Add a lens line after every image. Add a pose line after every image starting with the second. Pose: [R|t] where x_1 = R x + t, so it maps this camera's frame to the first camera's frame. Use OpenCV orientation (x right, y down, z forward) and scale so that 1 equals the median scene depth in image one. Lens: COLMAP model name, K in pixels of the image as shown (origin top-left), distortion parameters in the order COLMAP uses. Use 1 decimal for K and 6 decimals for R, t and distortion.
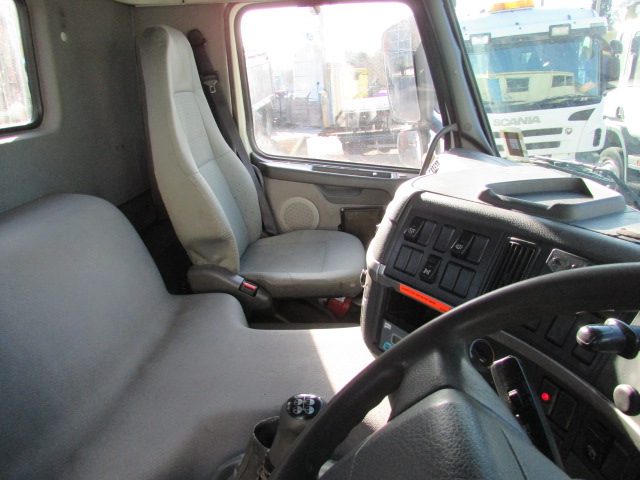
lens RADIAL K [[451.6, 0, 316.3], [0, 451.6, 238.6], [0, 0, 1]] dist [-0.025578, 0.000561]
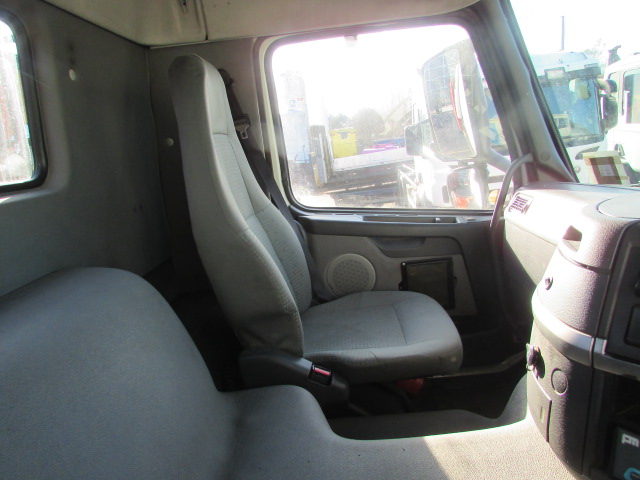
lens RADIAL K [[451.6, 0, 316.3], [0, 451.6, 238.6], [0, 0, 1]] dist [-0.025578, 0.000561]
pose [[0.997182, -0.073821, 0.013387, -0.123293], [0.074946, 0.988335, -0.132575, -0.013478], [-0.003444, 0.133205, 0.991083, 0.181543]]
